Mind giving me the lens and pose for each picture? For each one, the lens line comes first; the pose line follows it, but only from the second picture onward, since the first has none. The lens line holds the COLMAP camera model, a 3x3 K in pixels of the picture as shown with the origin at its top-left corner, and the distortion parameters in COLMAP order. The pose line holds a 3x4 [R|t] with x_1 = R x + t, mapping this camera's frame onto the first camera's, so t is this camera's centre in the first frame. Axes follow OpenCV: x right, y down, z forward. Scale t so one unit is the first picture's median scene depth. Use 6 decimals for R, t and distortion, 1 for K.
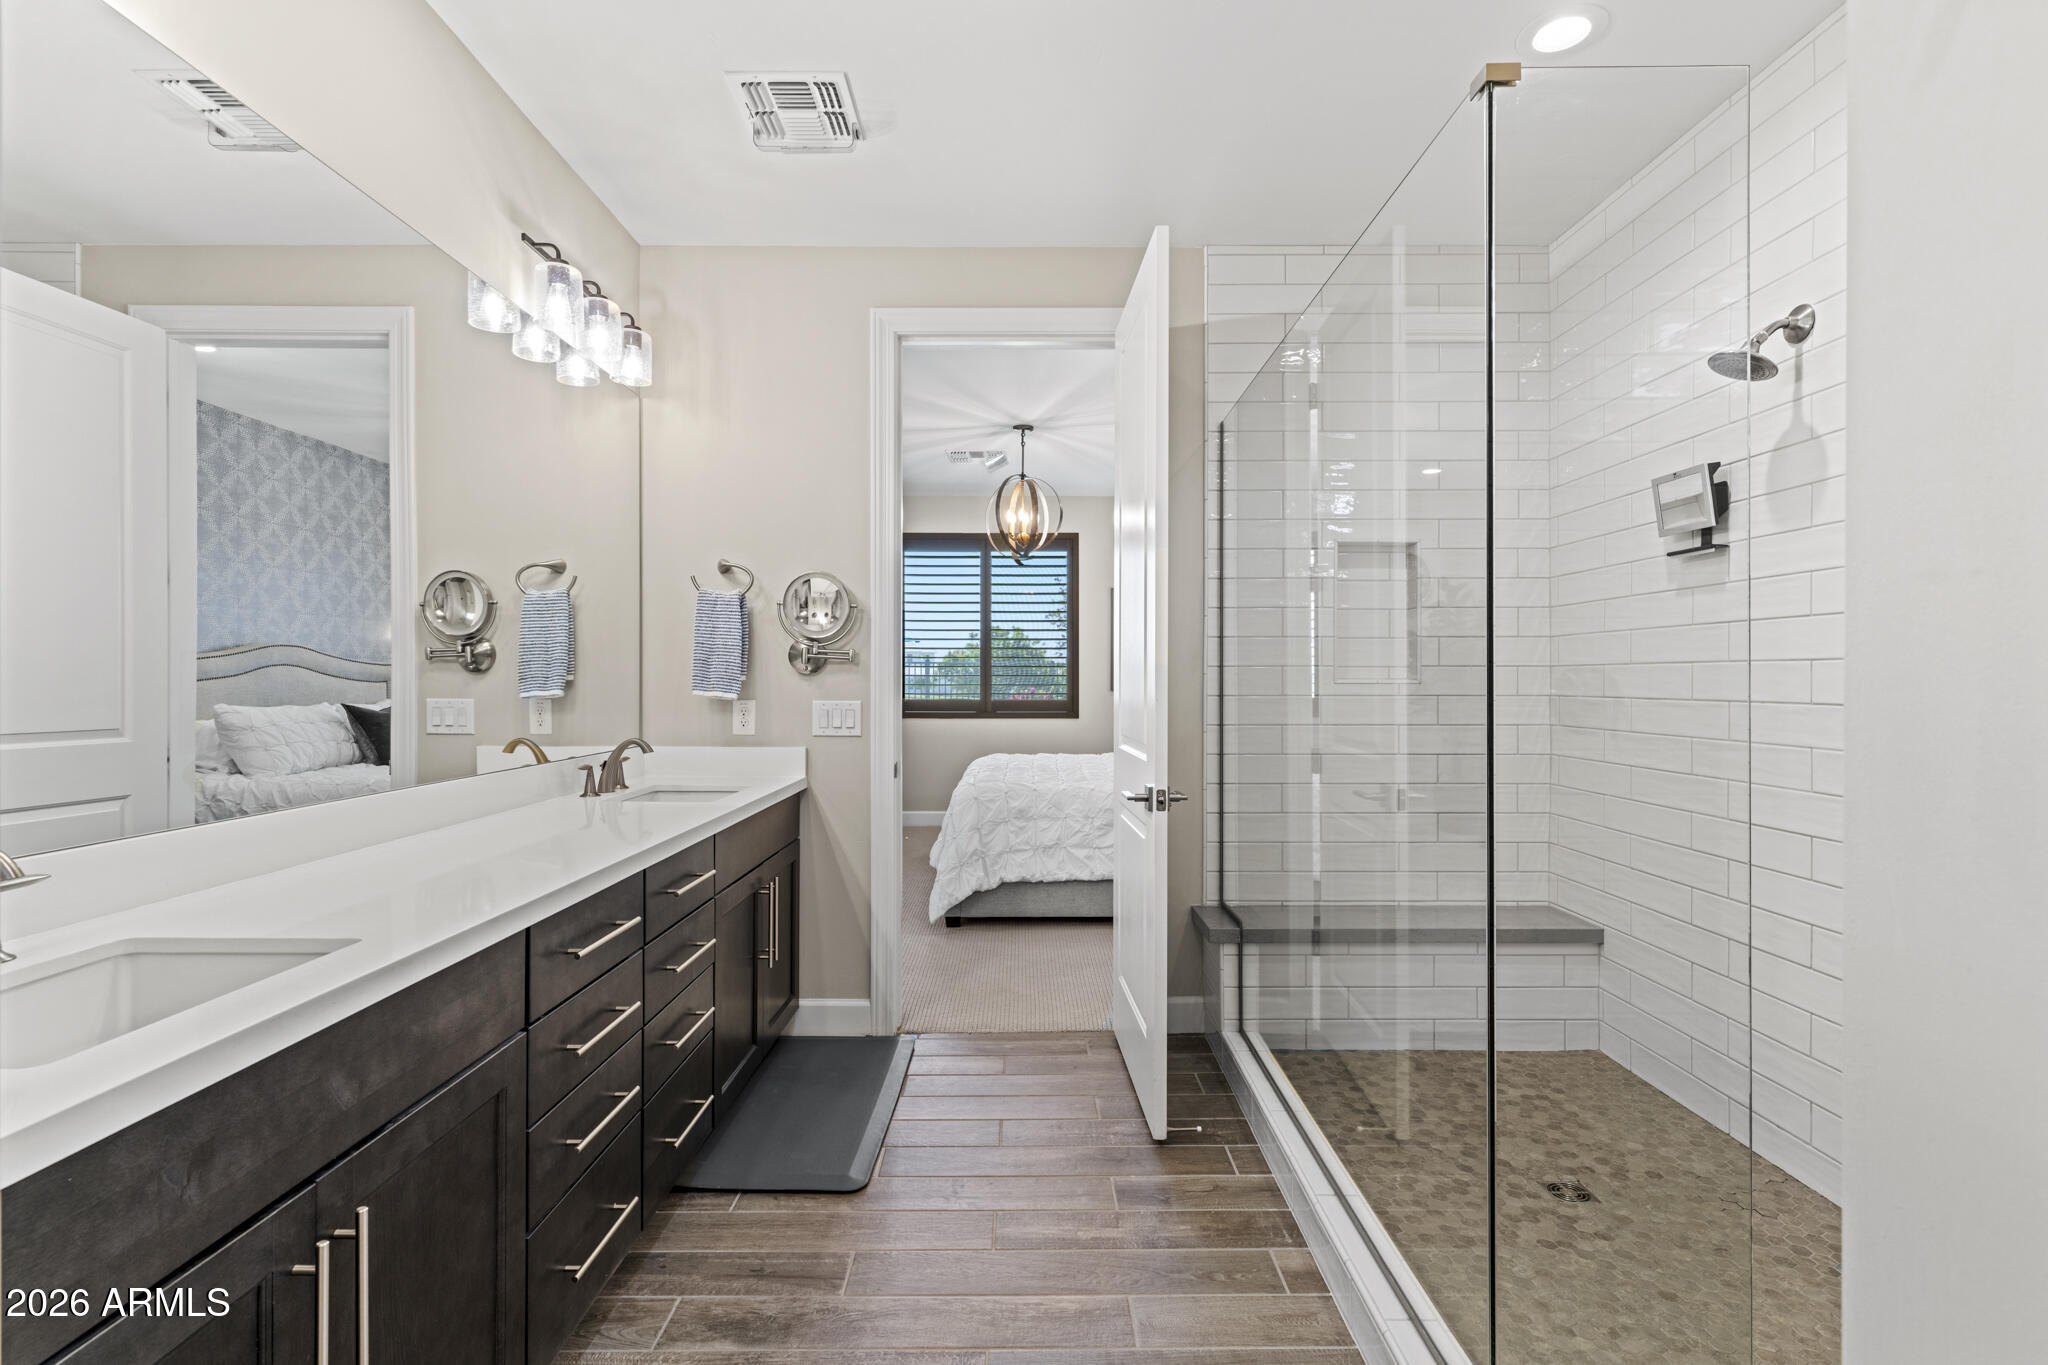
lens RADIAL K [[980.5, 0, 1022.5], [0, 980.5, 672.7], [0, 0, 1]] dist [0.004608, -0.000771]
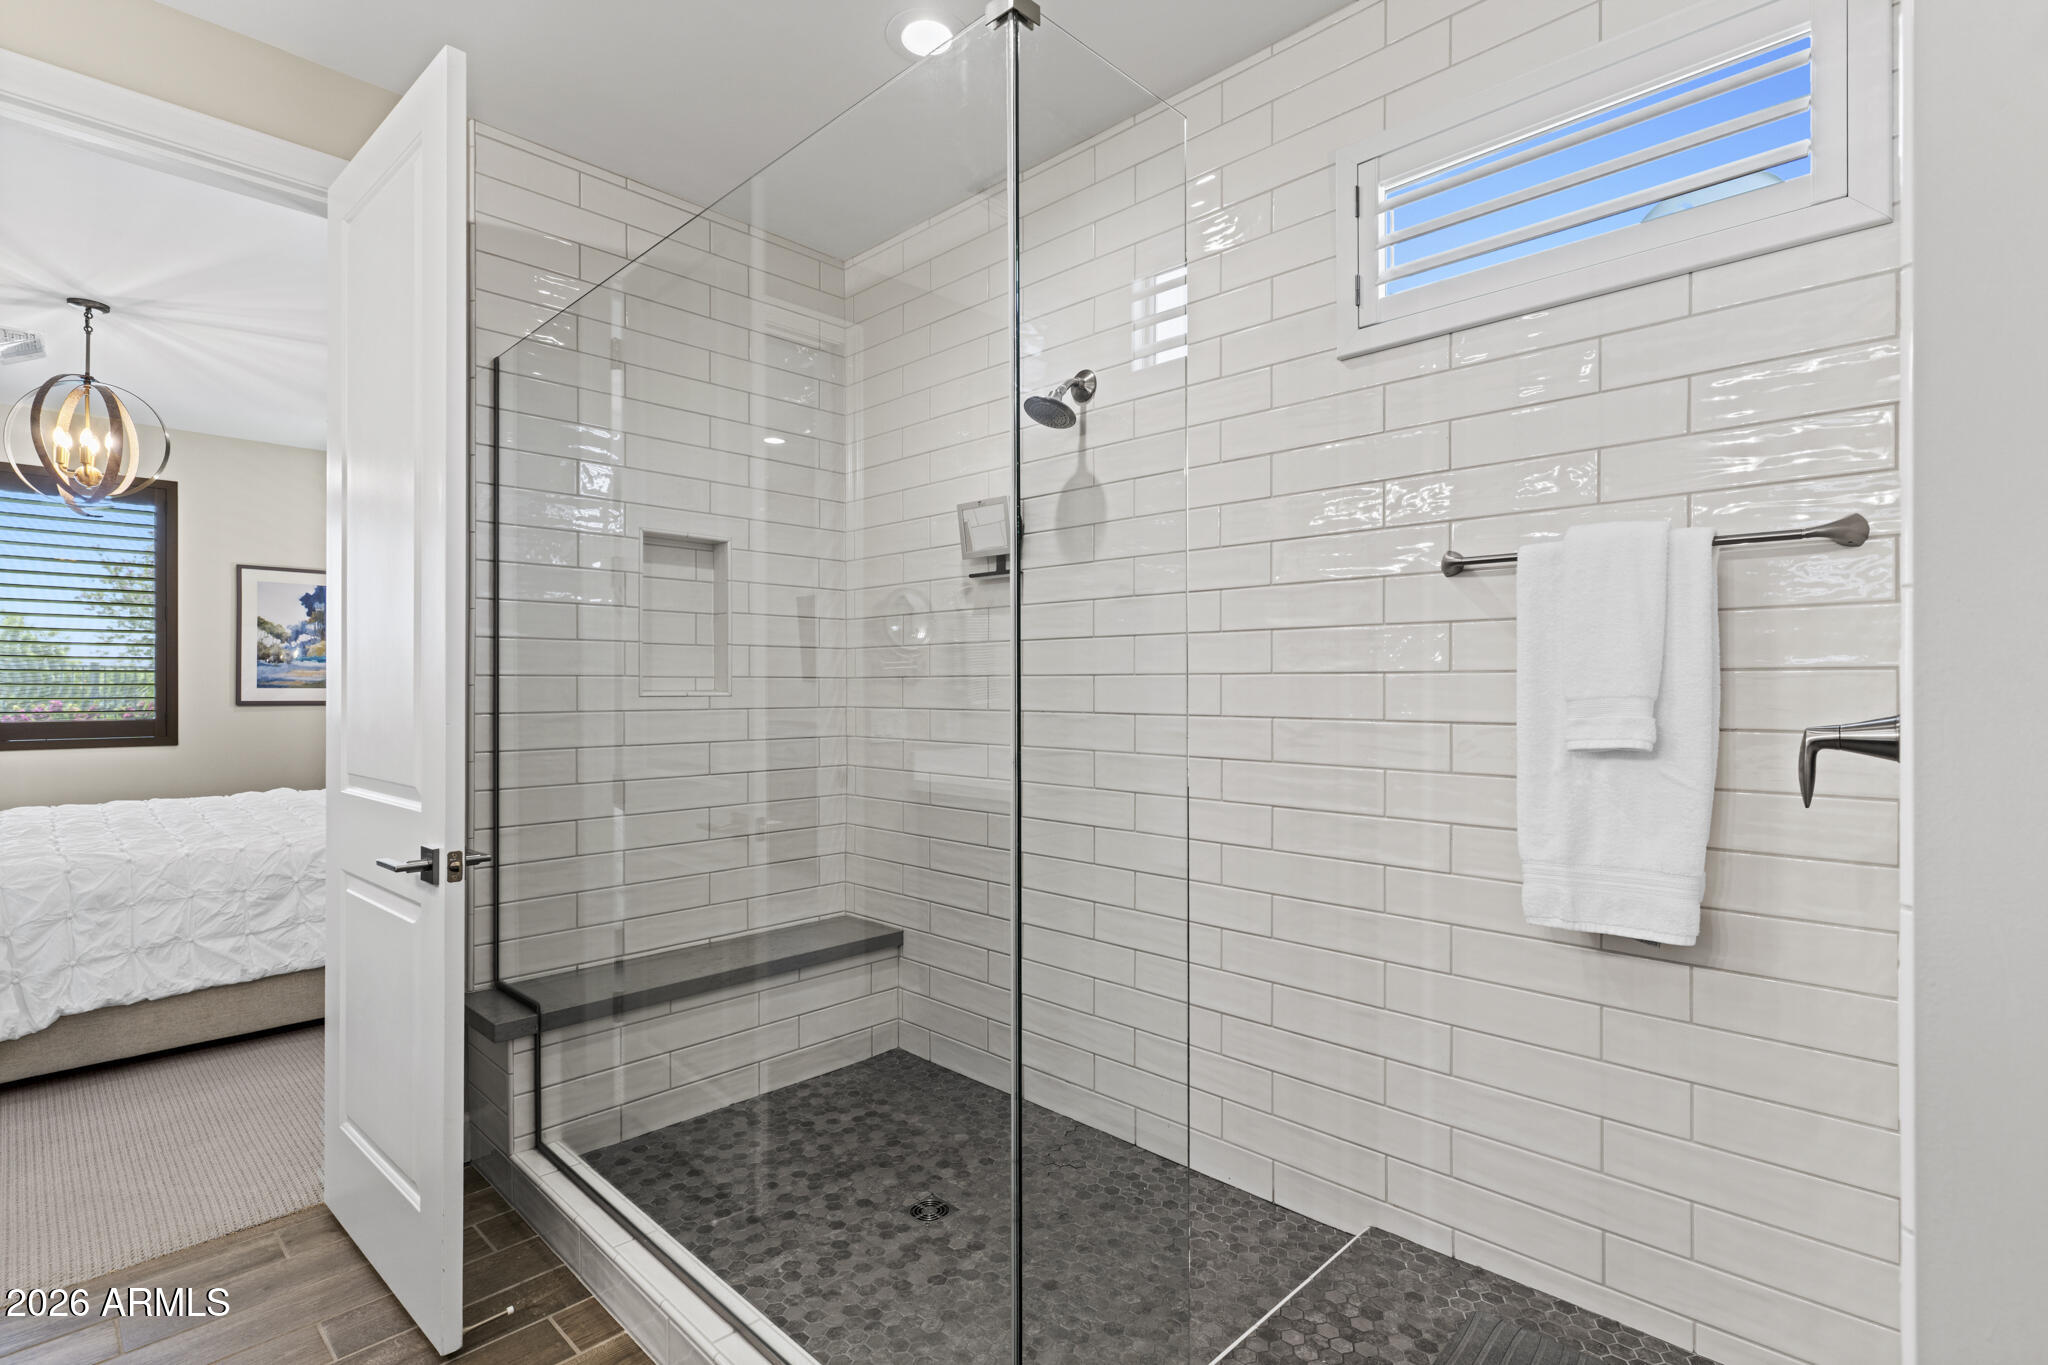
lens RADIAL K [[981.8, 0, 1024.0], [0, 981.8, 682.5], [0, 0, 1]] dist [0.004020, 0.001357]
pose [[0.696344, 0.003038, 0.717702, -0.073291], [-0.004410, 0.999990, 0.000046, -0.003335], [-0.717695, -0.003197, 0.696350, 0.194990]]
